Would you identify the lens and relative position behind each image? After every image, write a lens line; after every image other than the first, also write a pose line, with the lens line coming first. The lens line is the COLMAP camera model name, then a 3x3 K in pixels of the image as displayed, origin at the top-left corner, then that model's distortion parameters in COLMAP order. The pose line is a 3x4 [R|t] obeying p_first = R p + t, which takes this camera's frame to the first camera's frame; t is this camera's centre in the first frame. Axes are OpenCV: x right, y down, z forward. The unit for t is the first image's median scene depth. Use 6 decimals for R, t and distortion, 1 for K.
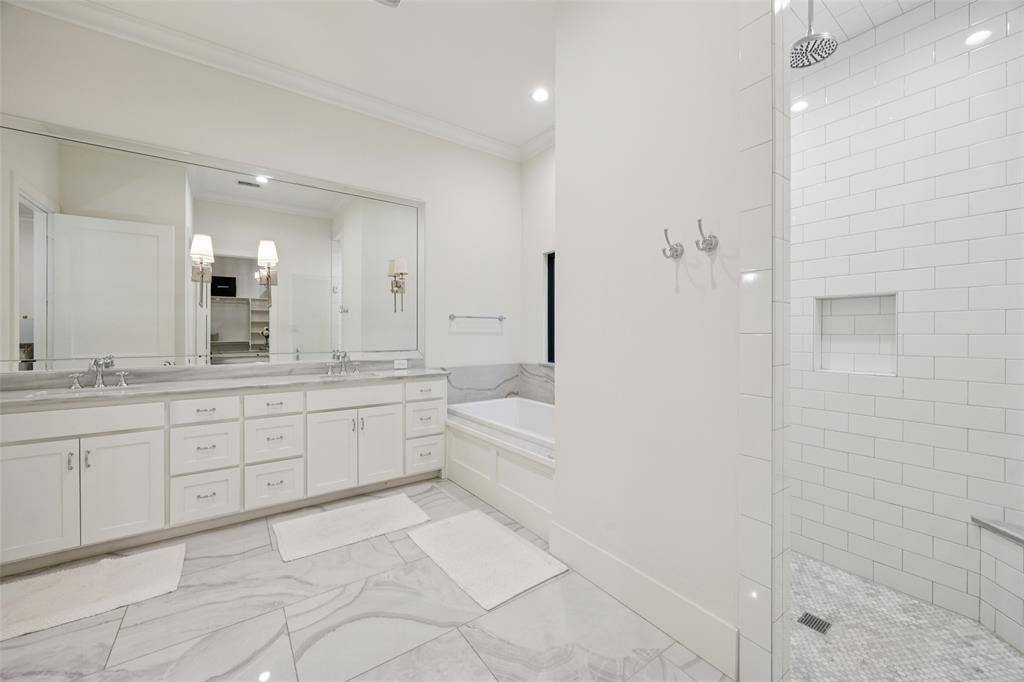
lens RADIAL K [[401.1, 0, 515.8], [0, 401.1, 336.7], [0, 0, 1]] dist [-0.004000, -0.000233]
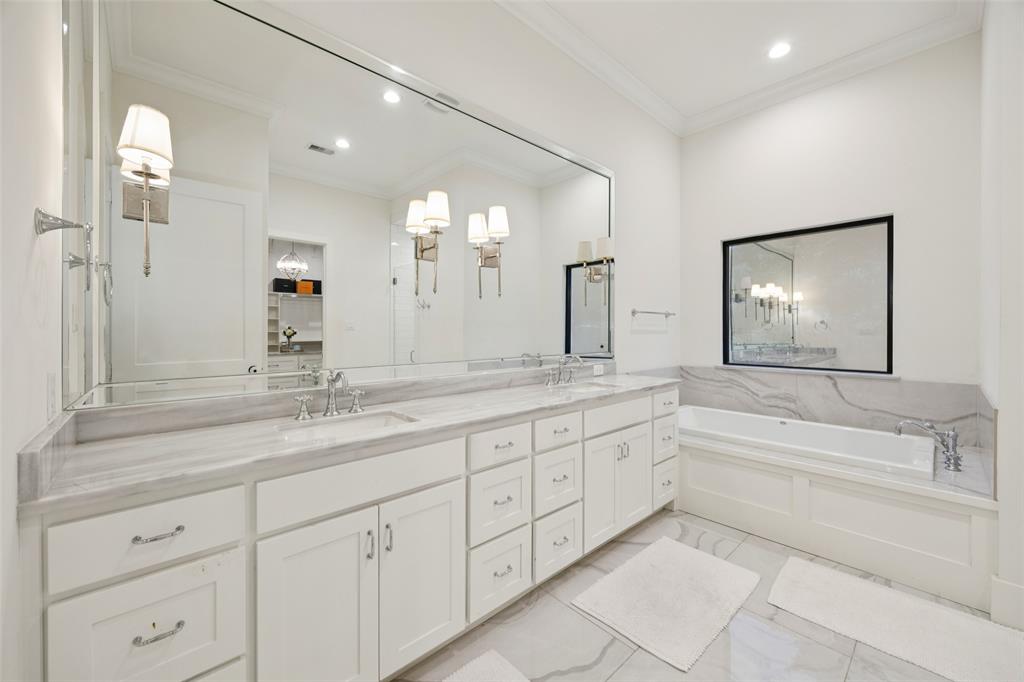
lens RADIAL K [[401.1, 0, 509.5], [0, 401.1, 337.3], [0, 0, 1]] dist [-0.004000, -0.000233]
pose [[0.994270, -0.003860, 0.106830, -0.703744], [0.003450, 0.999986, 0.004018, -0.001524], [-0.106844, -0.003626, 0.994269, 0.273405]]
